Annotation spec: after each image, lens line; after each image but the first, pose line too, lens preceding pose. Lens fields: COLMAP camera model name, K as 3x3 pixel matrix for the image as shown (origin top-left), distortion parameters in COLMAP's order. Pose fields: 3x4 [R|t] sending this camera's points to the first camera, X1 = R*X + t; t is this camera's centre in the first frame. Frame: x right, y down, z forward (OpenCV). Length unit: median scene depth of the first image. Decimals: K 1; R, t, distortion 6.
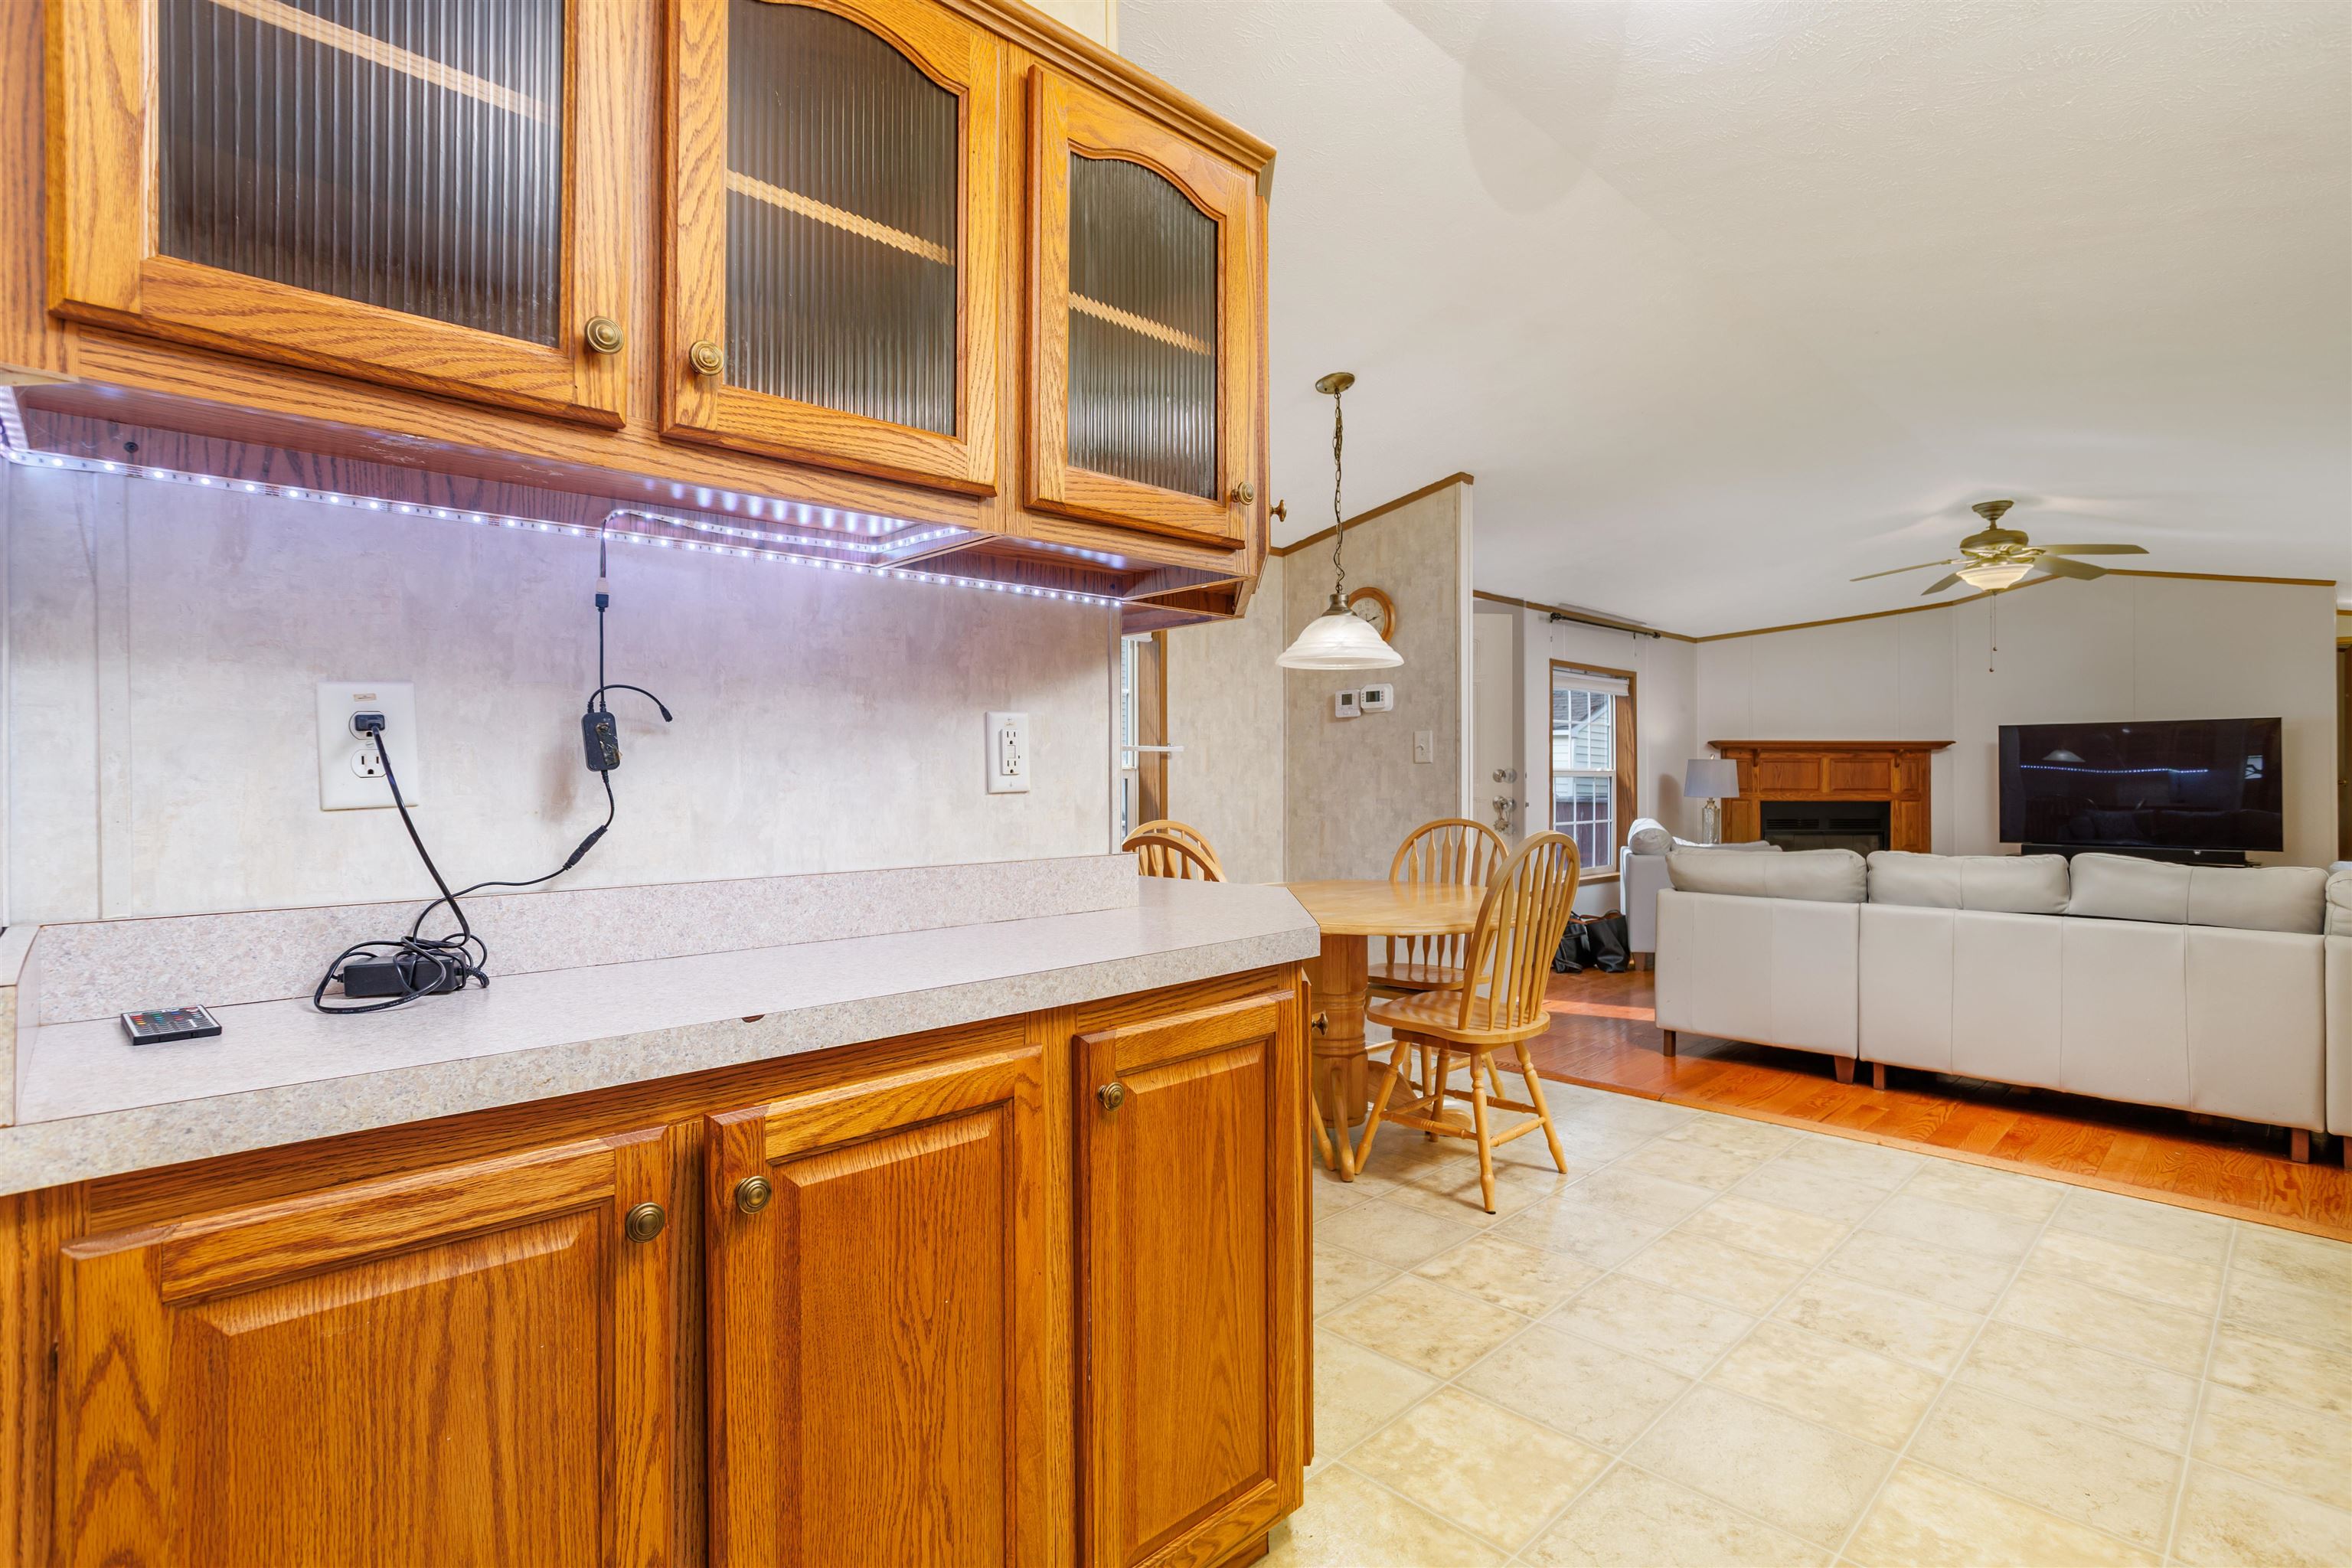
lens RADIAL K [[1161.8, 0, 1150.3], [0, 1161.8, 770.5], [0, 0, 1]] dist [-0.056126, 0.030260]
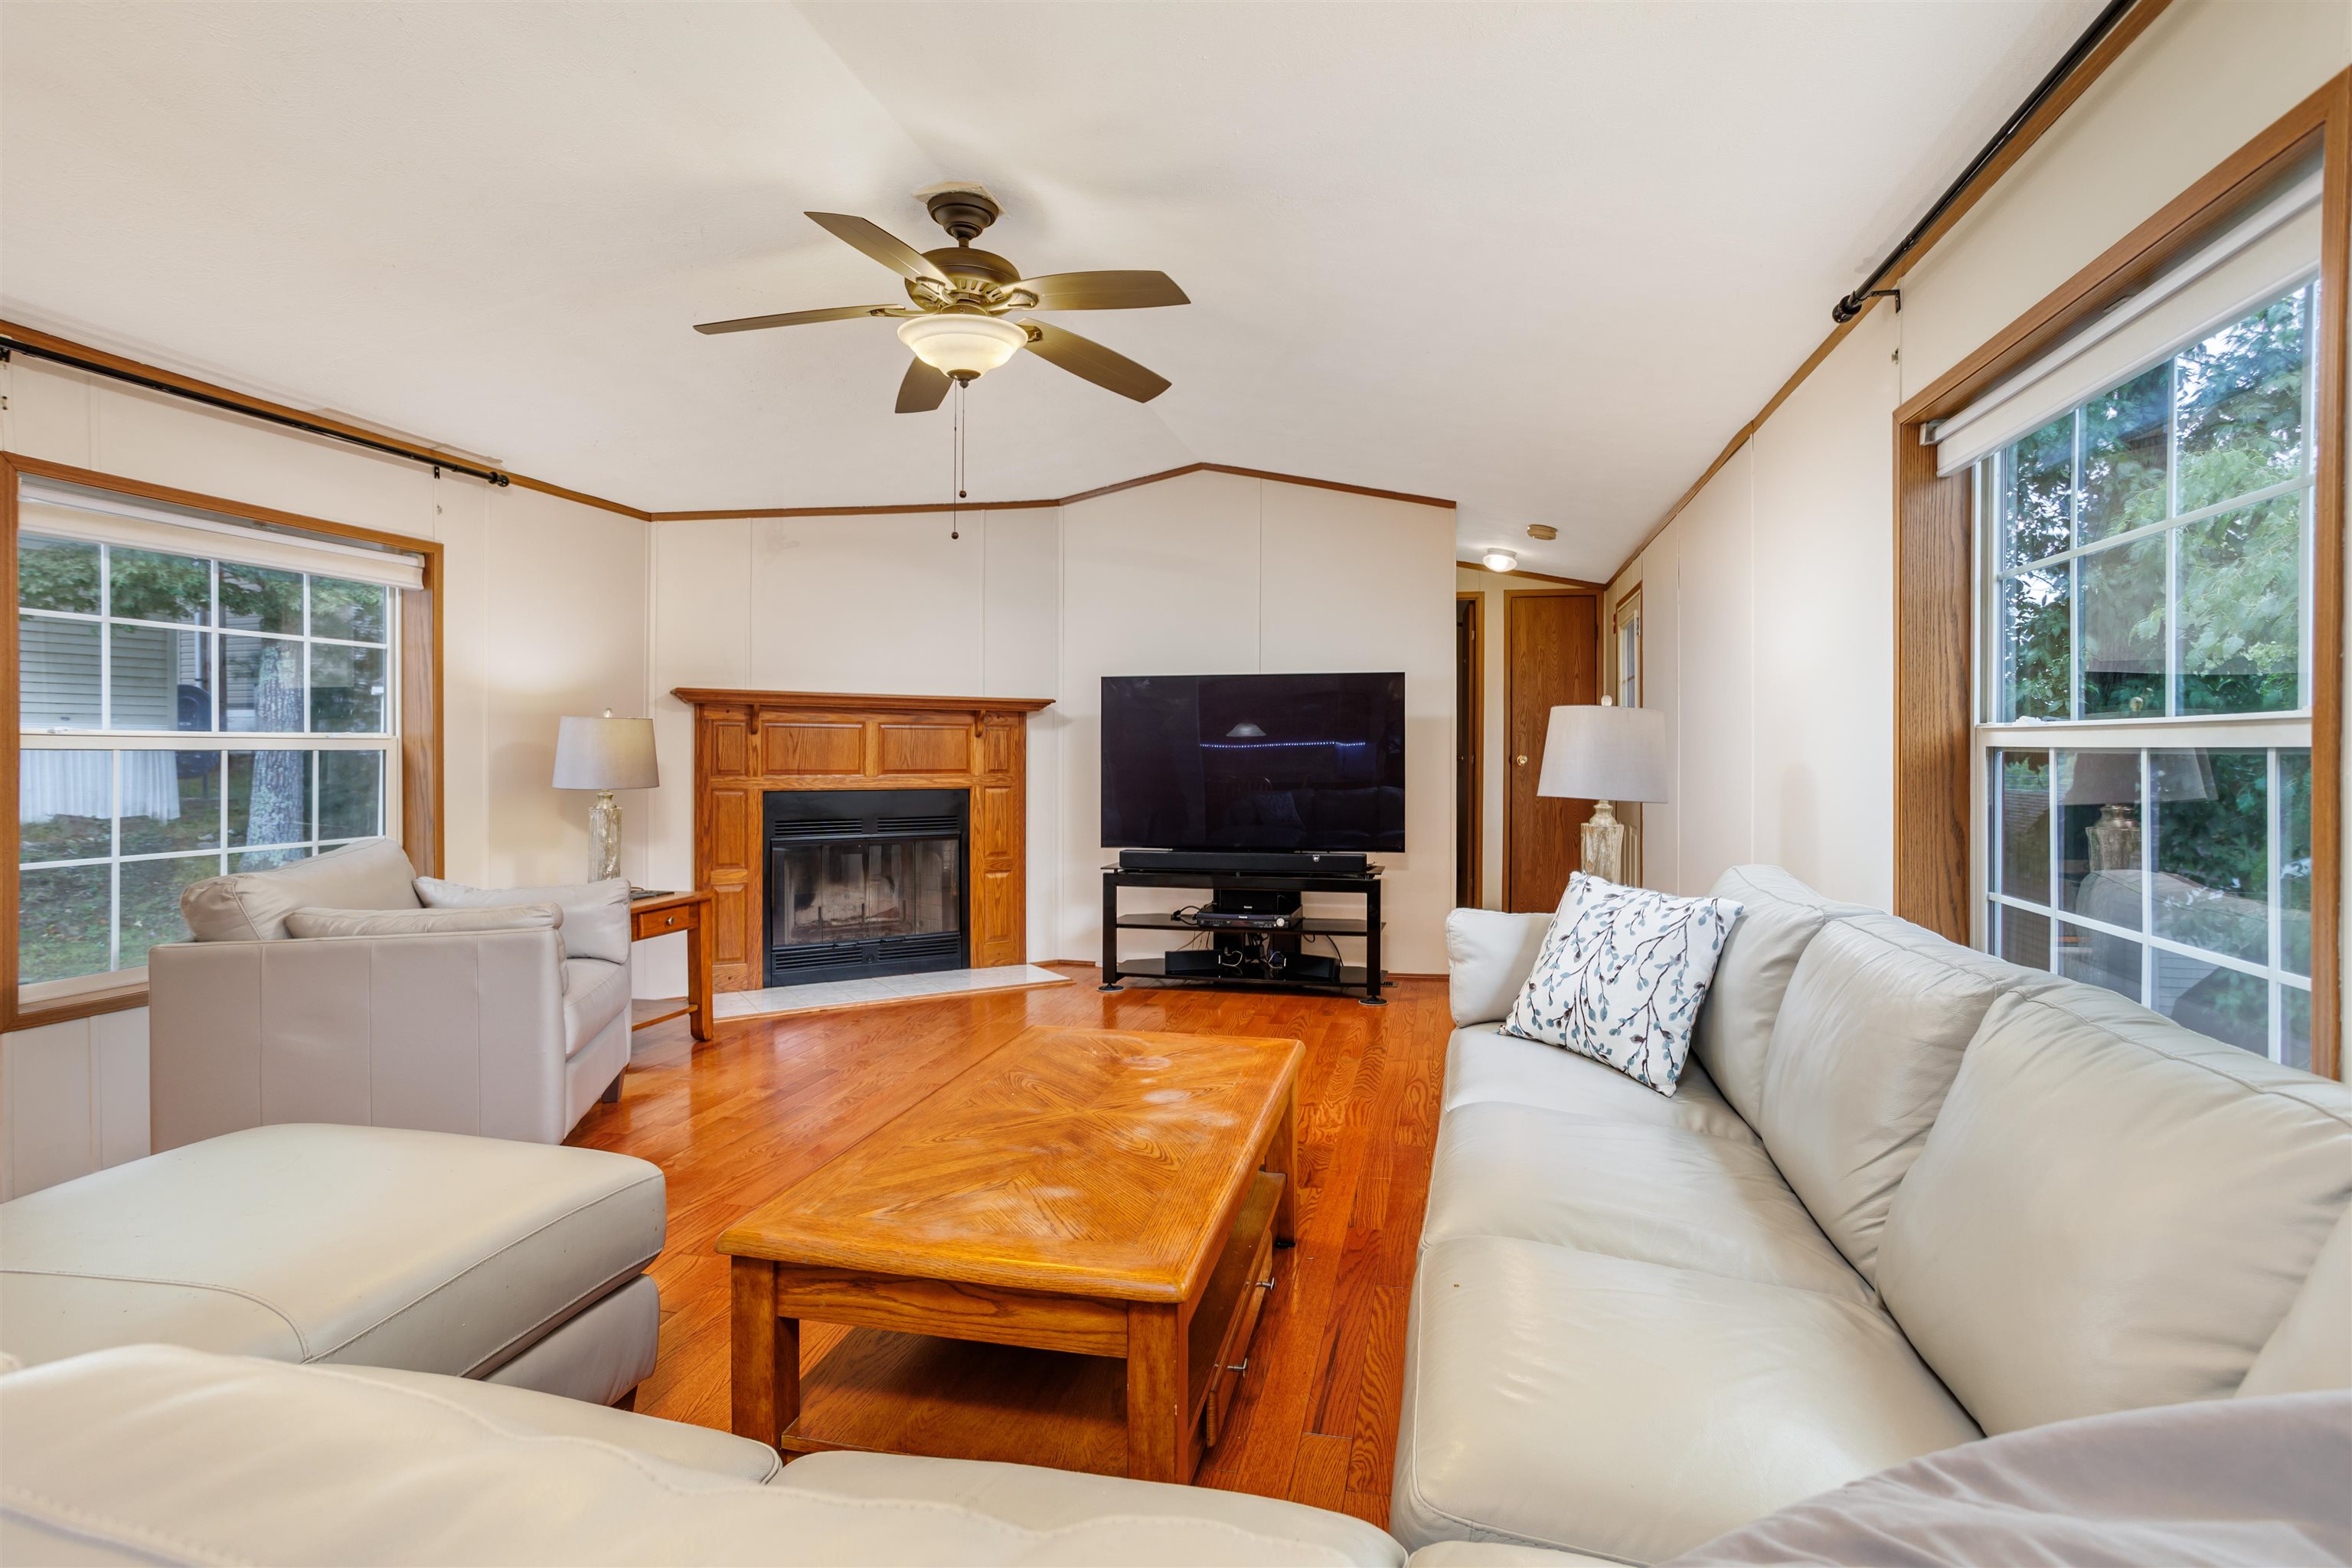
lens RADIAL K [[1122.5, 0, 1165.4], [0, 1122.5, 774.2], [0, 0, 1]] dist [-0.050360, 0.025826]
pose [[0.849235, -0.009523, 0.527930, 0.563679], [-0.002705, 0.999746, 0.022385, 0.005371], [-0.528009, -0.020439, 0.848993, 0.539757]]
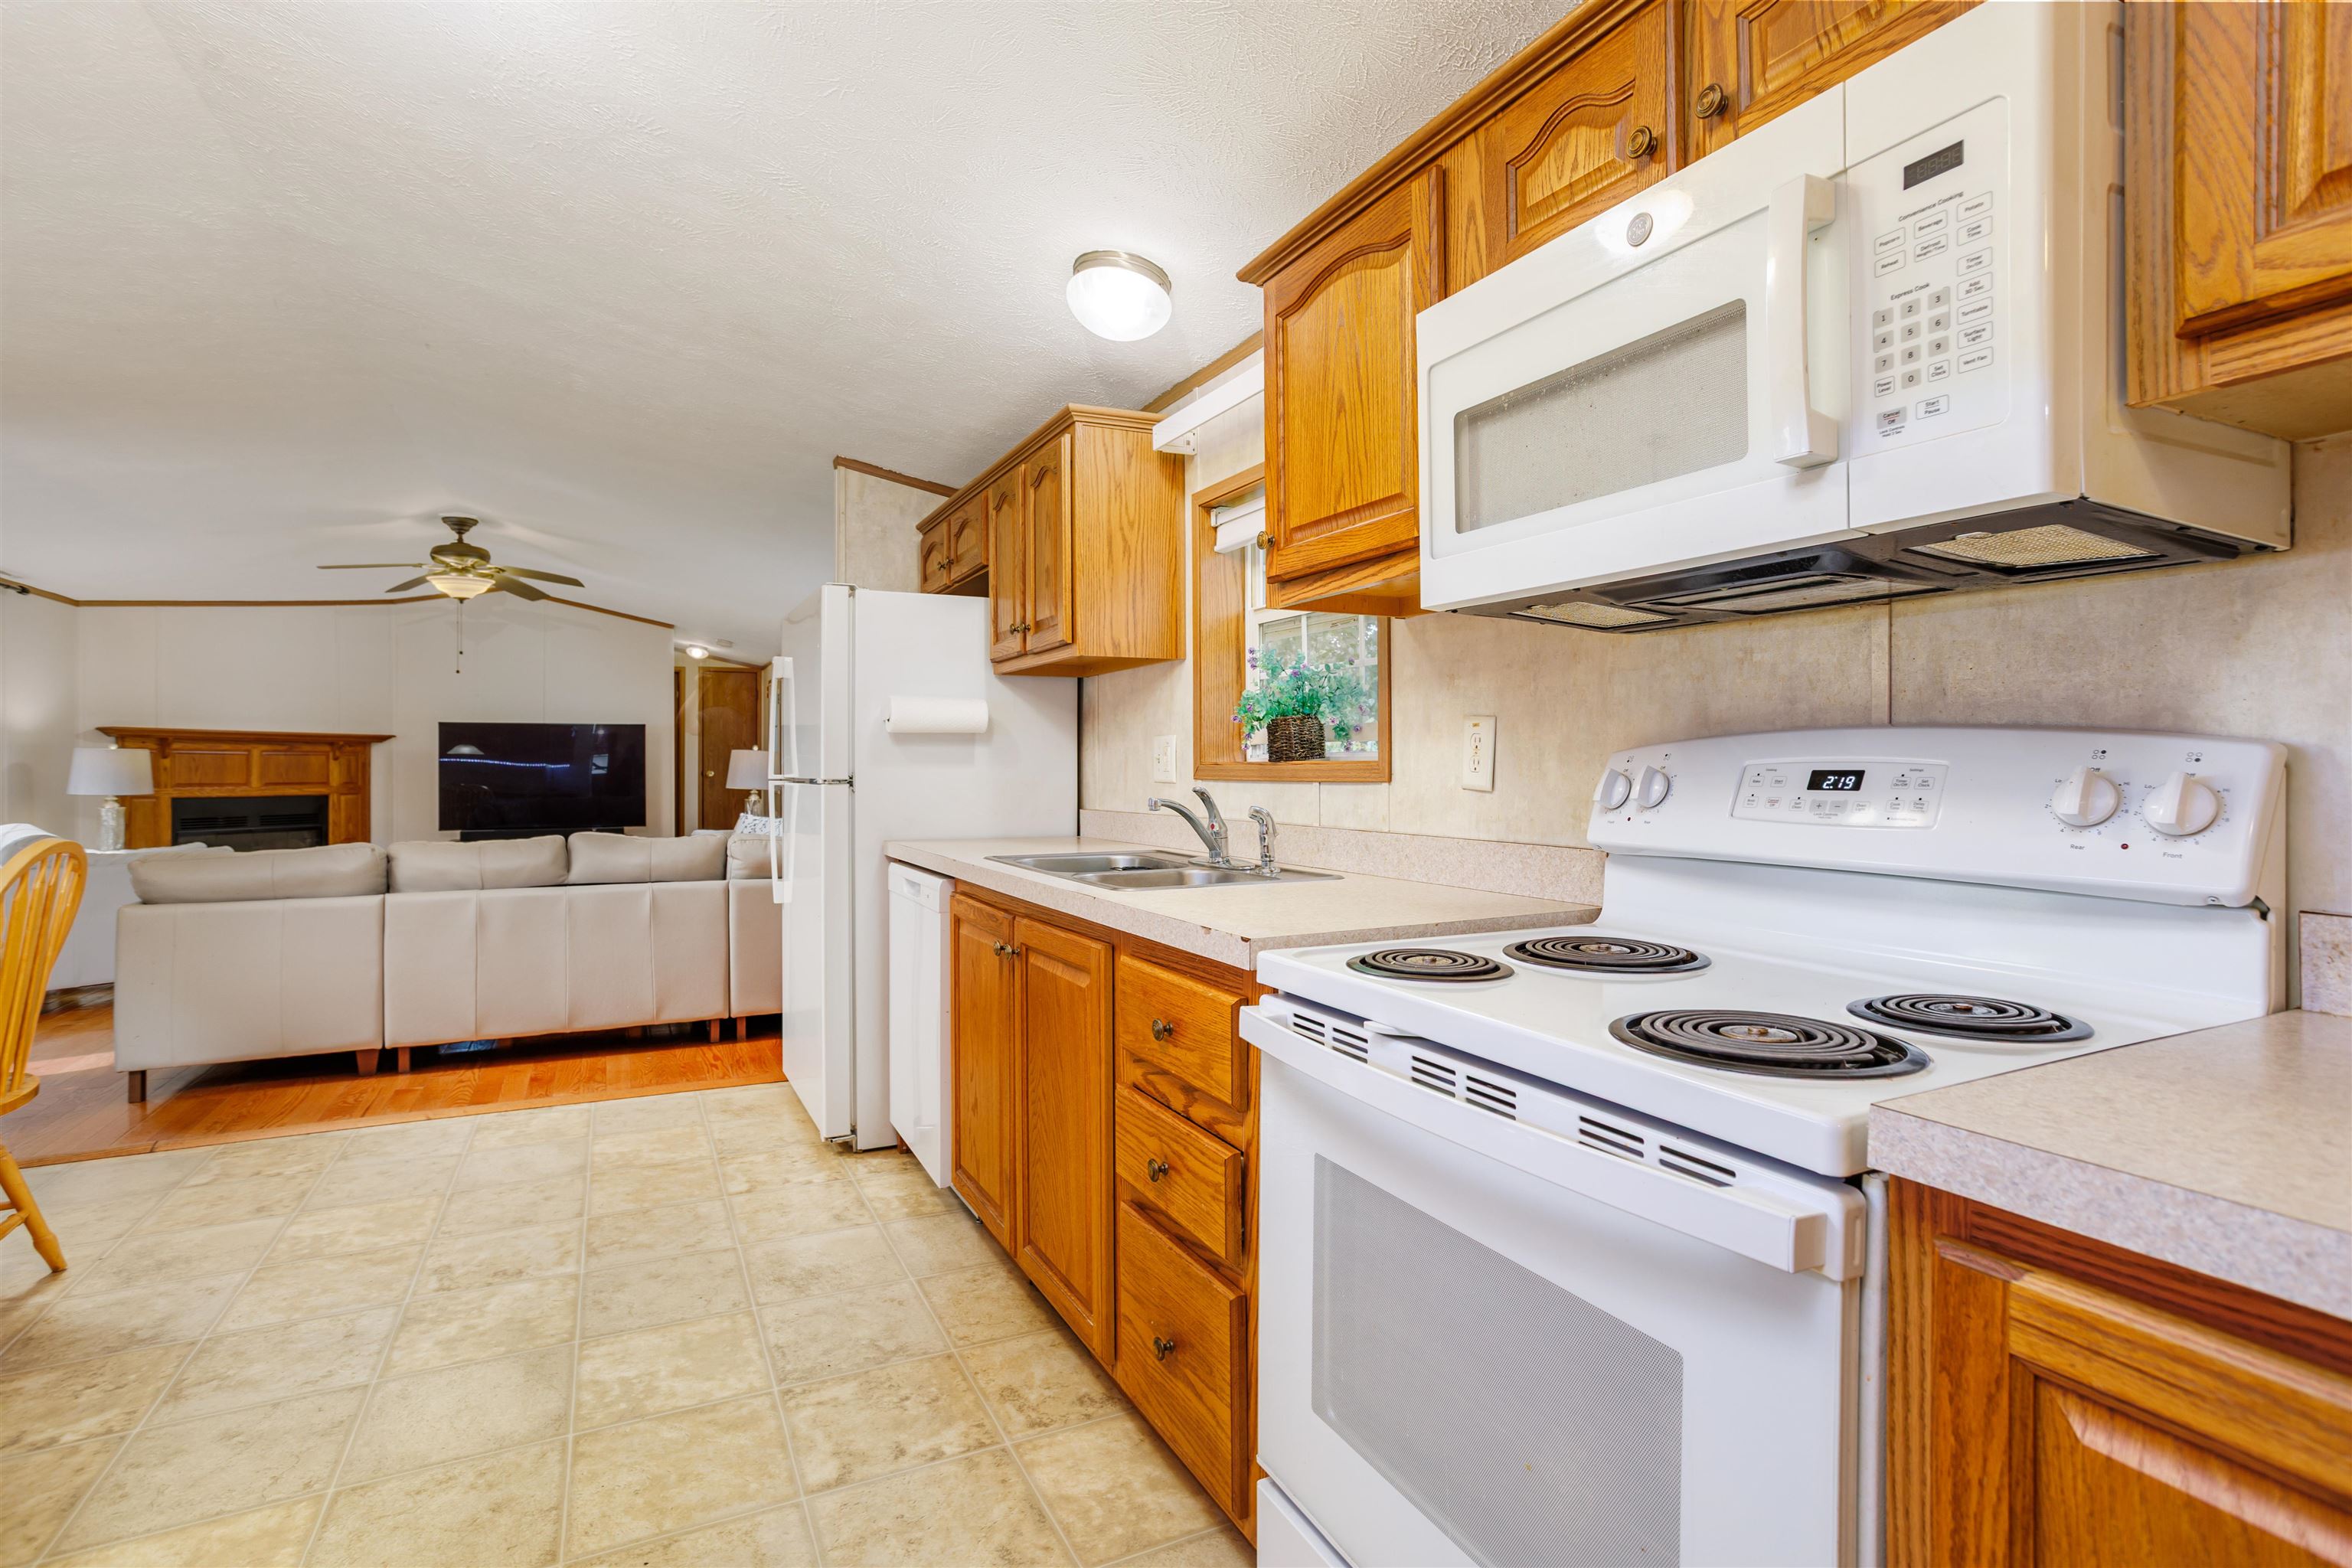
lens RADIAL K [[1147.1, 0, 1175.9], [0, 1147.1, 761.9], [0, 0, 1]] dist [-0.015075, 0.020928]
pose [[0.301735, 0.004266, 0.953382, -0.097119], [-0.003187, 0.999989, -0.003466, -0.000255], [-0.953387, -0.001993, 0.301745, 0.013612]]
